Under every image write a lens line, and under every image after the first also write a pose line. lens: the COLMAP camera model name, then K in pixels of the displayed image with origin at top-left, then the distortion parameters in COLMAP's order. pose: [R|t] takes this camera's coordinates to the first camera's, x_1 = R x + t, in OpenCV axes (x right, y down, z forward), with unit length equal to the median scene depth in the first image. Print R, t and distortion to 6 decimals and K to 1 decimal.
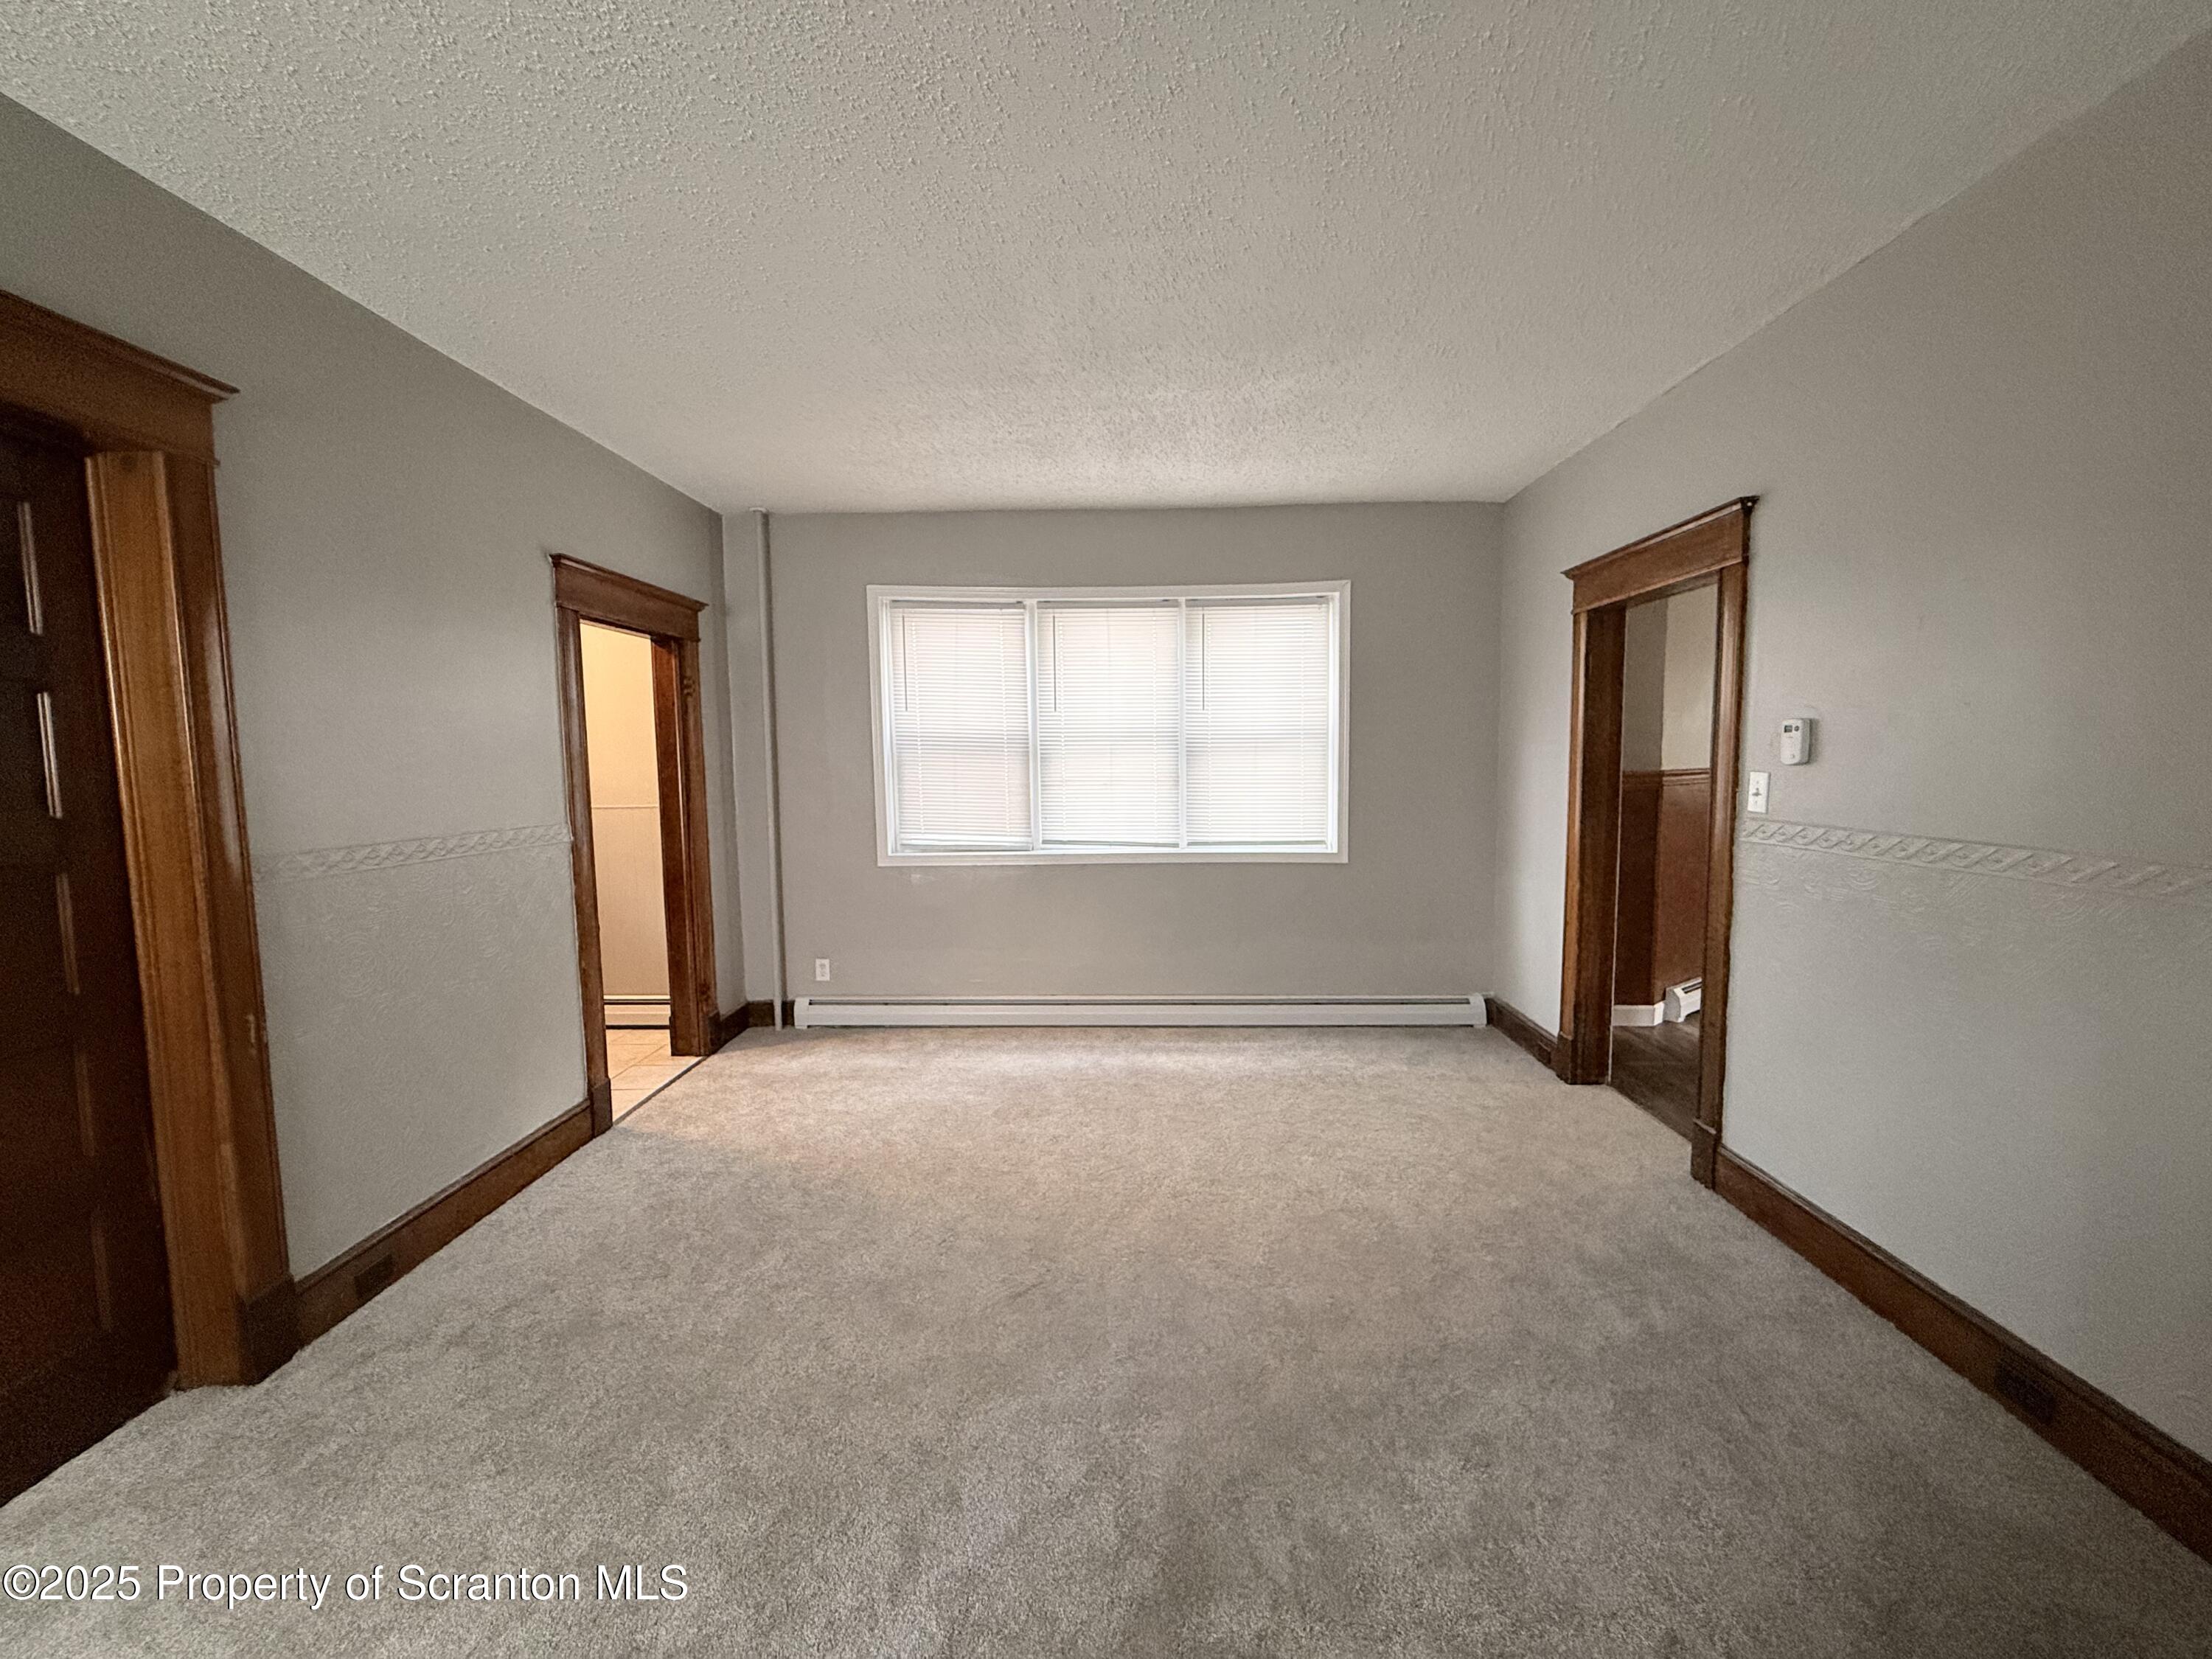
lens RADIAL K [[901.6, 0, 1113.1], [0, 901.6, 797.7], [0, 0, 1]] dist [-0.000002, 0.000139]
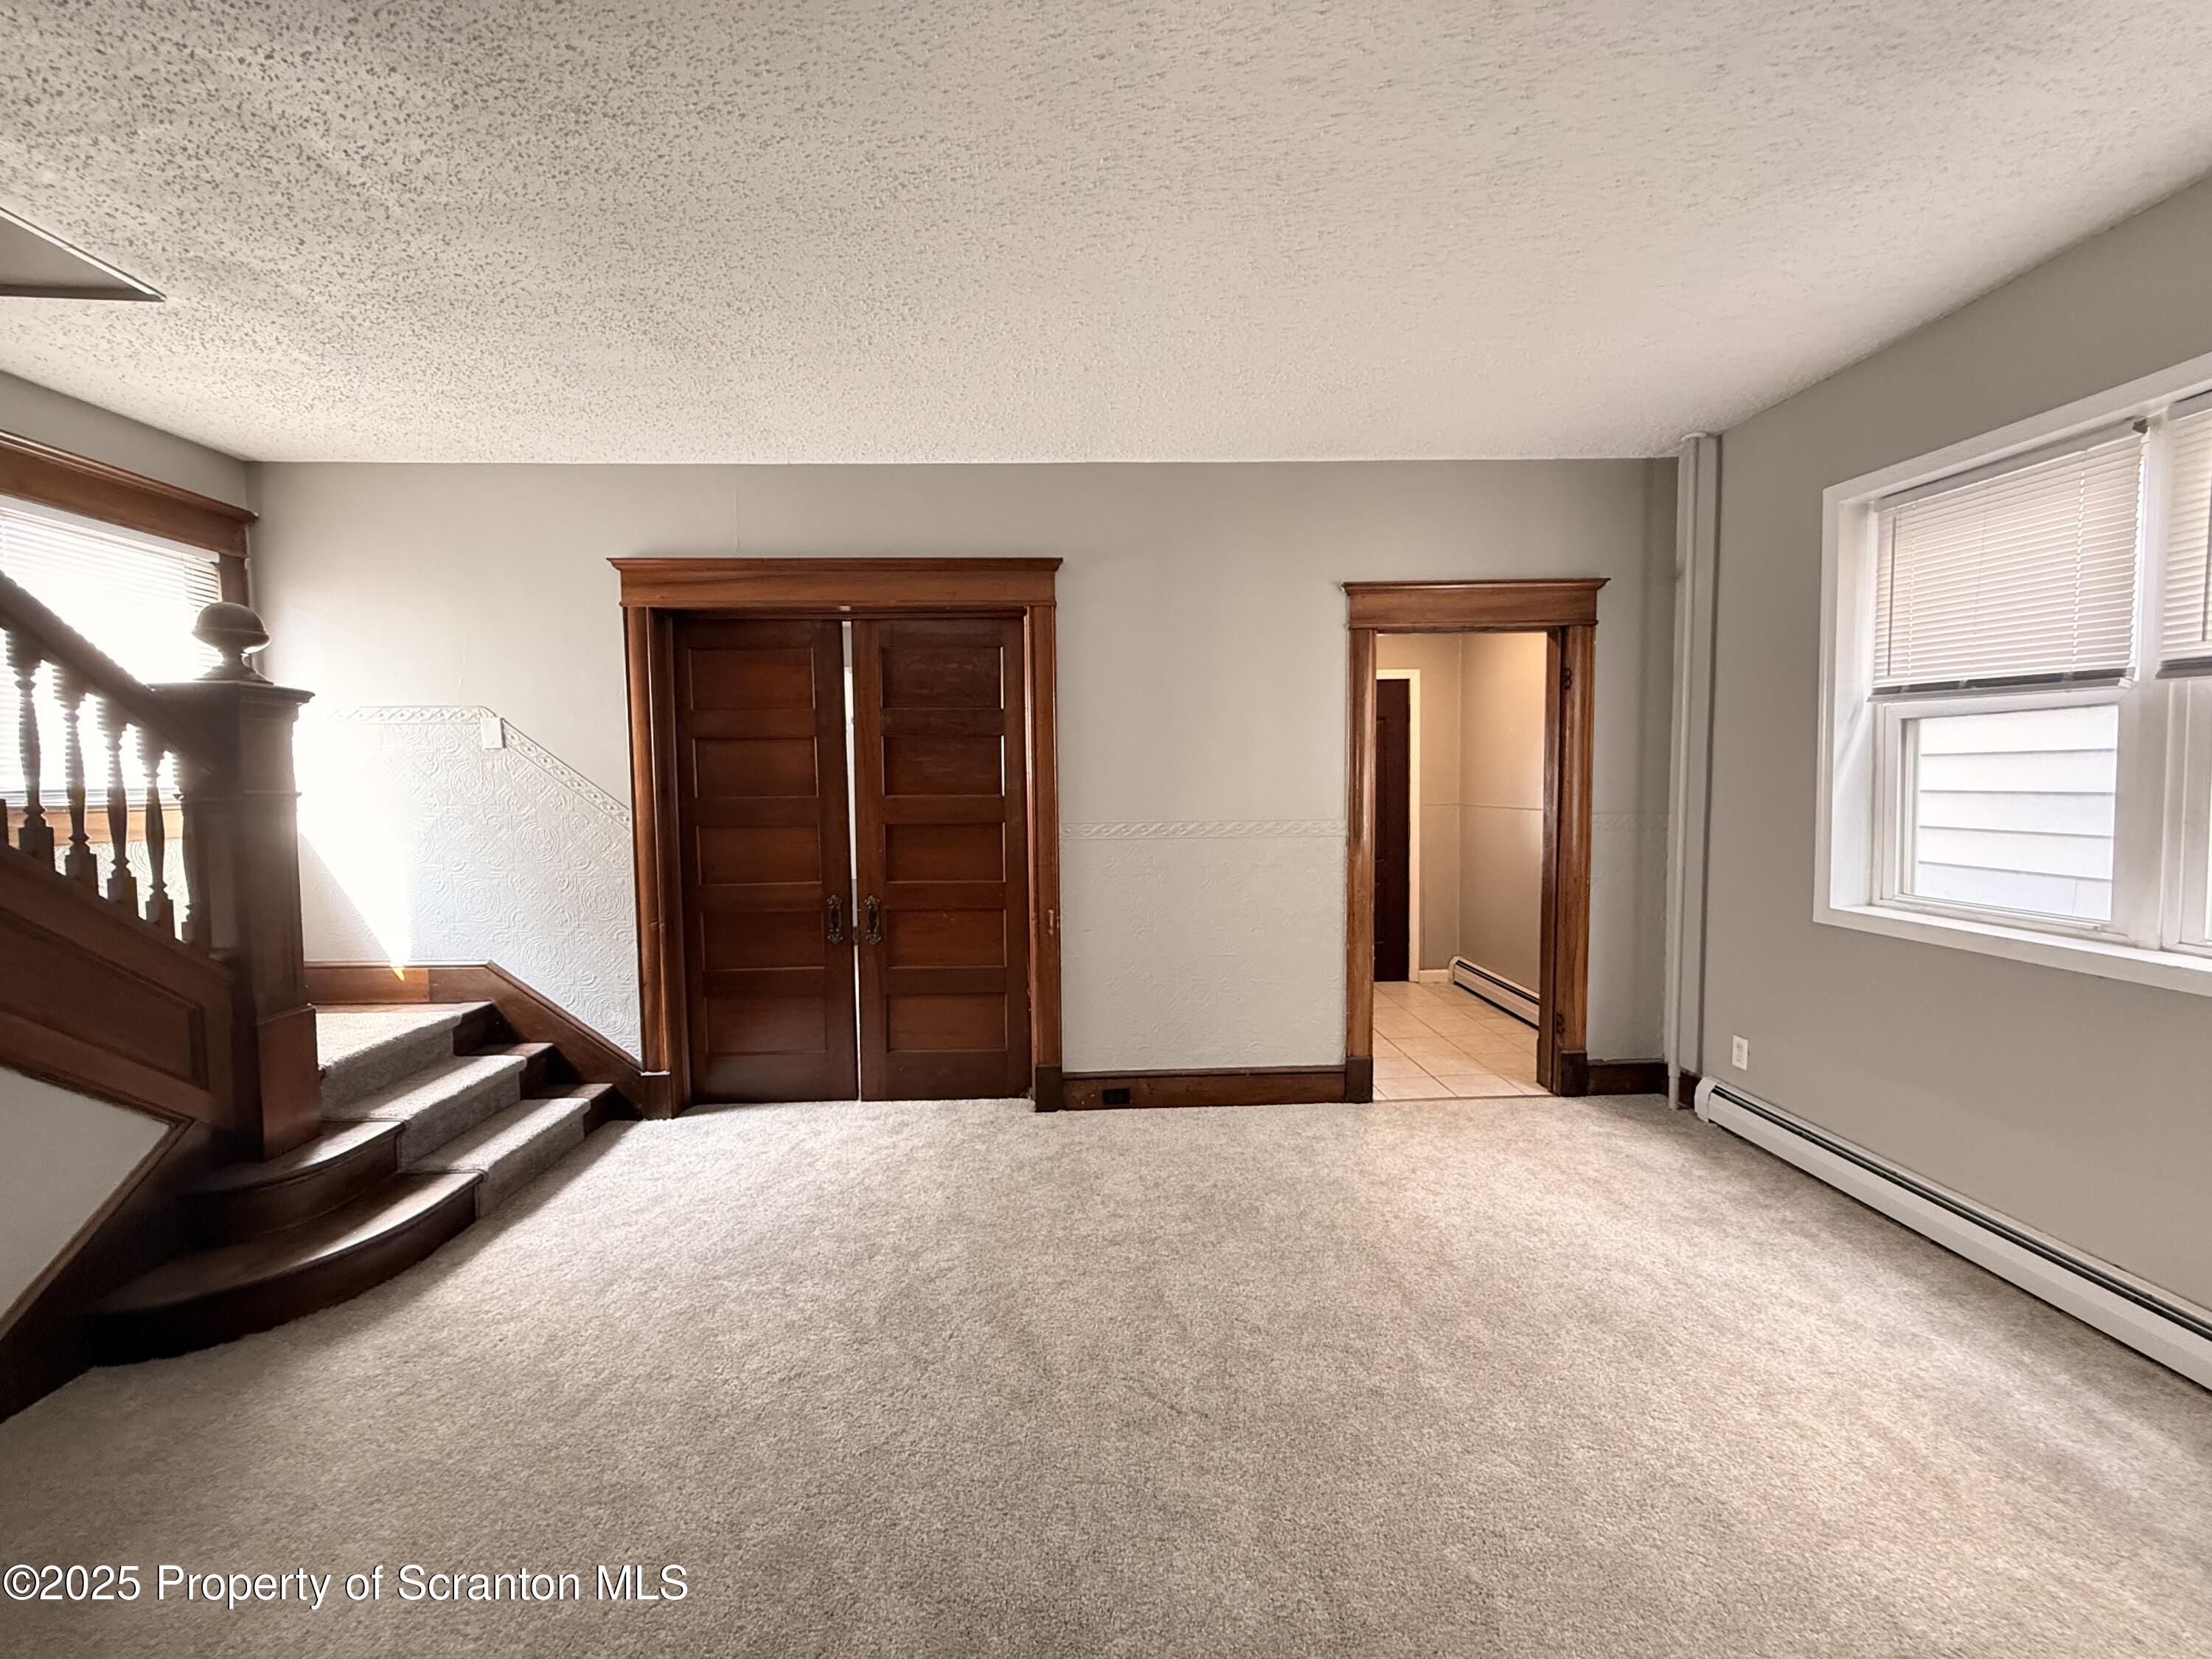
lens RADIAL K [[879.7, 0, 1106.0], [0, 879.7, 829.5], [0, 0, 1]] dist [-0.000783, 0.000313]
pose [[0.037751, 0.058557, -0.997570, 0.402308], [-0.031528, 0.997854, 0.057380, -0.012032], [0.998790, 0.029285, 0.039517, 0.537824]]
